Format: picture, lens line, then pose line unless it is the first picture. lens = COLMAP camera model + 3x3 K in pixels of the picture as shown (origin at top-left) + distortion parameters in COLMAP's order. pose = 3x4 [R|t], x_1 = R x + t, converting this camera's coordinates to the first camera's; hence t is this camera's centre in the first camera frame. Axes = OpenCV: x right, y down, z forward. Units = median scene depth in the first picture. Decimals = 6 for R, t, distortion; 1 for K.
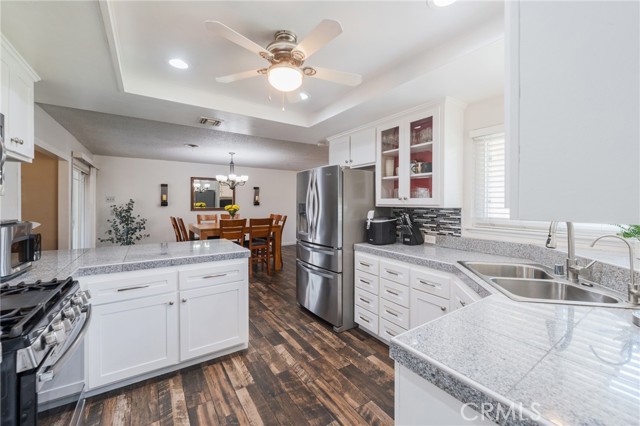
lens RADIAL K [[263.1, 0, 320.2], [0, 263.1, 203.3], [0, 0, 1]] dist [-0.000552, 0.000204]
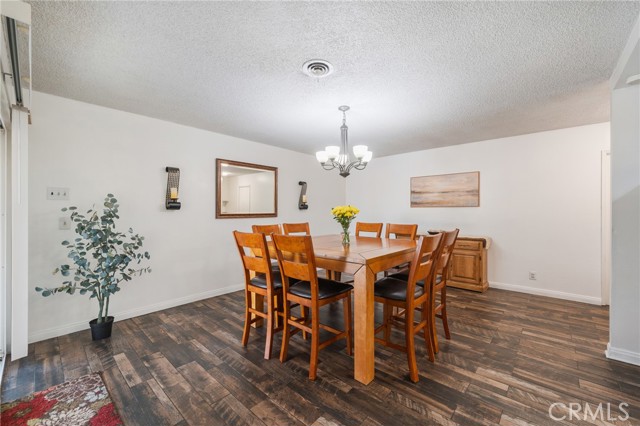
lens RADIAL K [[263.1, 0, 320.4], [0, 263.1, 209.4], [0, 0, 1]] dist [-0.000552, 0.000204]
pose [[0.967764, -0.002612, 0.251846, -0.485195], [0.004201, 0.999975, -0.005774, 0.016024], [-0.251824, 0.006646, 0.967750, 0.465173]]
